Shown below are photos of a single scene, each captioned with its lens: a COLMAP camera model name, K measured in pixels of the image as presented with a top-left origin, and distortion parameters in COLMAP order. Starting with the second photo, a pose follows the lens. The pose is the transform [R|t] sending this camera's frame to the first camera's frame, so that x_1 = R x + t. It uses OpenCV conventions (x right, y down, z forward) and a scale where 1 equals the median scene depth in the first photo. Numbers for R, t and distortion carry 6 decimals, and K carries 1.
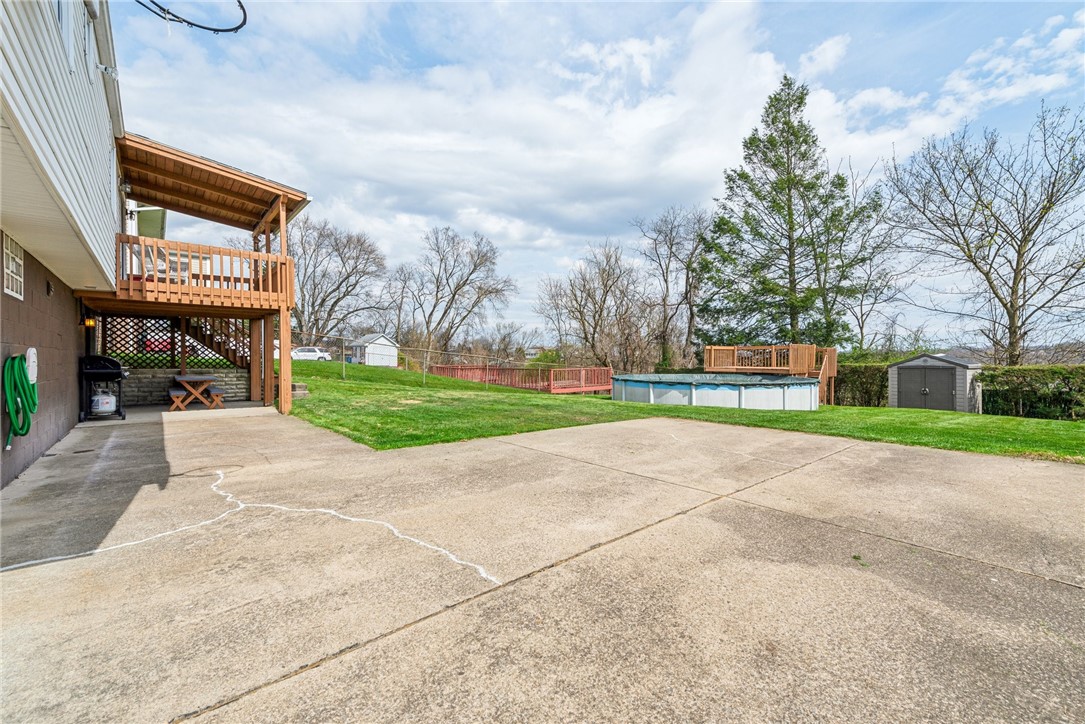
lens RADIAL K [[437.7, 0, 542.5], [0, 437.7, 360.9], [0, 0, 1]] dist [0.002221, -0.000246]
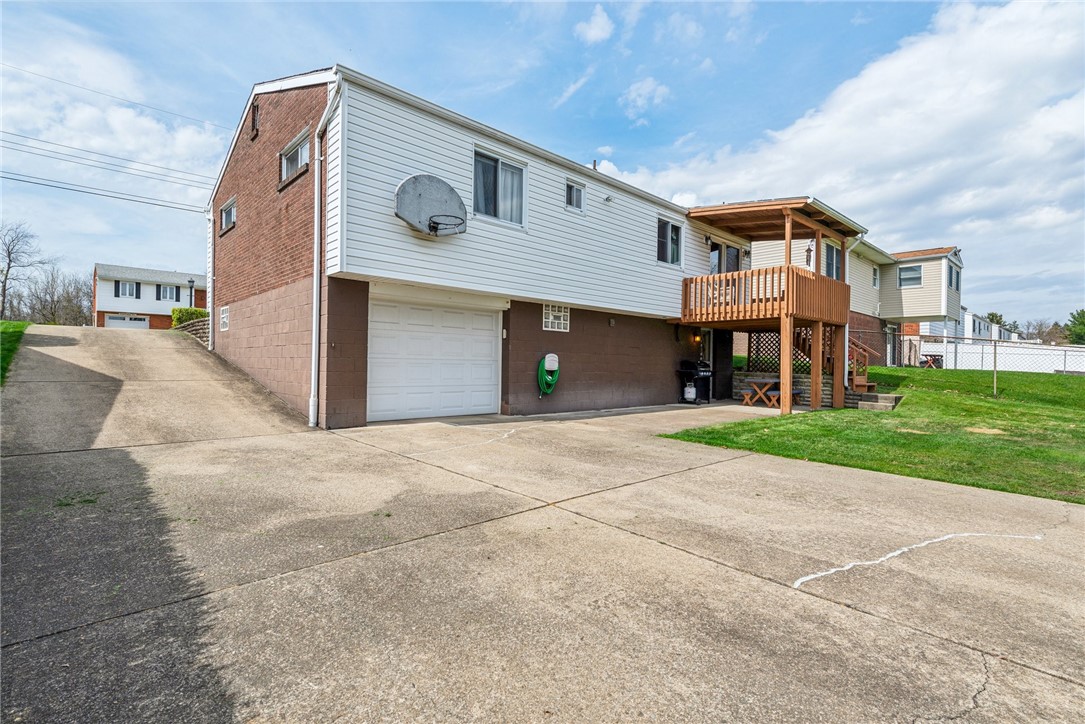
lens RADIAL K [[500.8, 0, 543.6], [0, 500.8, 360.9], [0, 0, 1]] dist [0.005861, 0.000167]
pose [[0.046374, -0.004289, -0.998915, 1.581014], [-0.024259, 0.999691, -0.005419, 0.023670], [0.998630, 0.024484, 0.046256, 1.021083]]
